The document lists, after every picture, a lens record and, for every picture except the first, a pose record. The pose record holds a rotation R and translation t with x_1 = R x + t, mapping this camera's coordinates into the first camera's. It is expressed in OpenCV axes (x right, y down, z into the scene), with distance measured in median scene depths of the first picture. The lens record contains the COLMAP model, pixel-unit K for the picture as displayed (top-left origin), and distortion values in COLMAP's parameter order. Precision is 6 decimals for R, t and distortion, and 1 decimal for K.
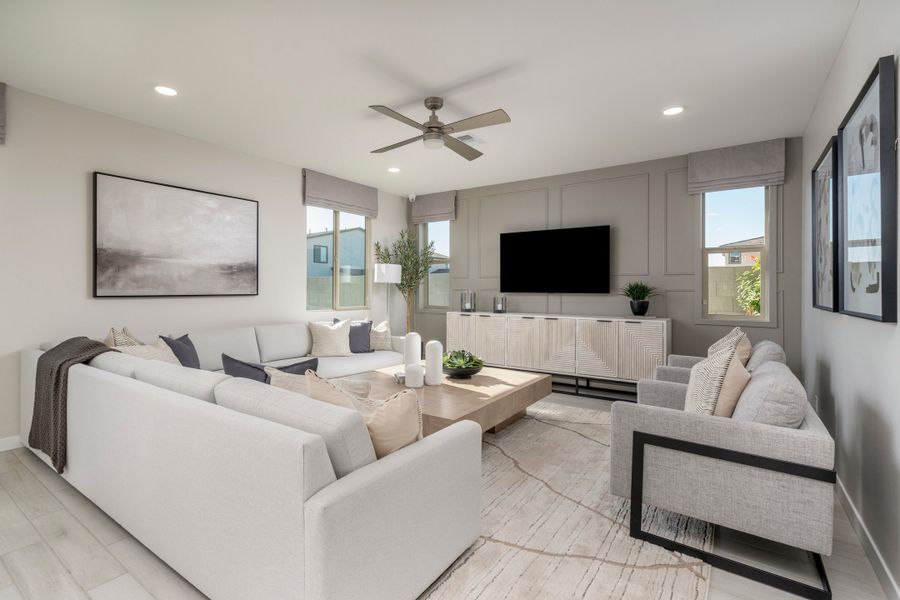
lens RADIAL K [[438.0, 0, 433.4], [0, 438.0, 287.0], [0, 0, 1]] dist [-0.013834, 0.001634]
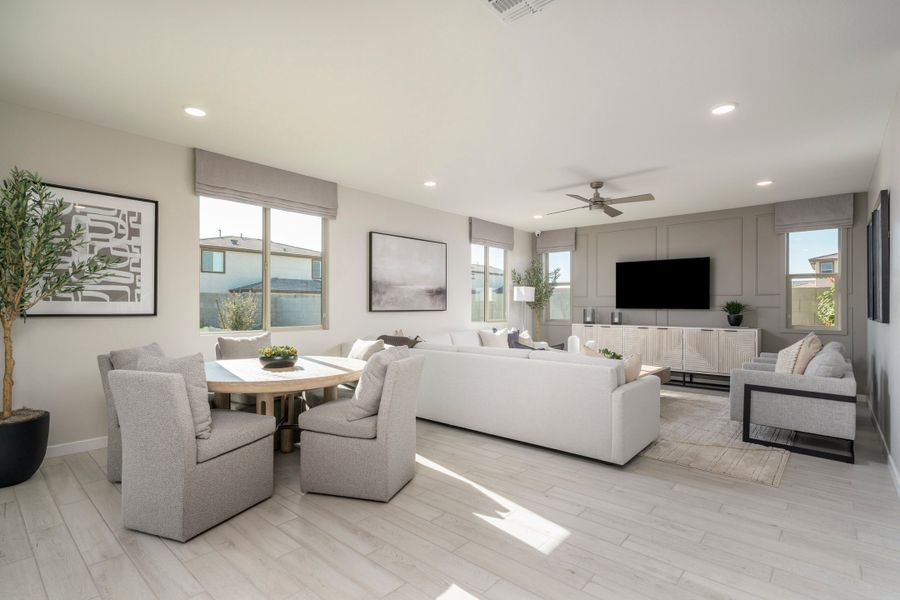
lens RADIAL K [[438.0, 0, 443.6], [0, 438.0, 304.5], [0, 0, 1]] dist [-0.013834, 0.001634]
pose [[0.992994, -0.000911, -0.118164, -0.242165], [0.001145, 0.999998, 0.001914, -0.003549], [0.118162, -0.002036, 0.992992, -0.401550]]
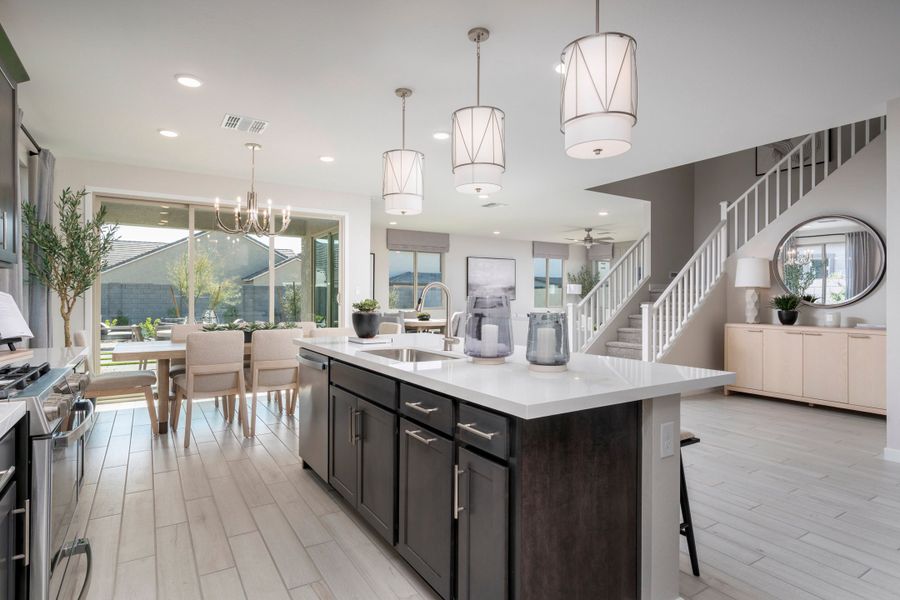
lens RADIAL K [[456.1, 0, 451.5], [0, 456.1, 296.0], [0, 0, 1]] dist [-0.001128, -0.000035]
pose [[0.926029, 0.001029, -0.377452, 0.195899], [0.001462, 0.999979, 0.006313, -0.018431], [0.377451, -0.006397, 0.926008, -1.356092]]
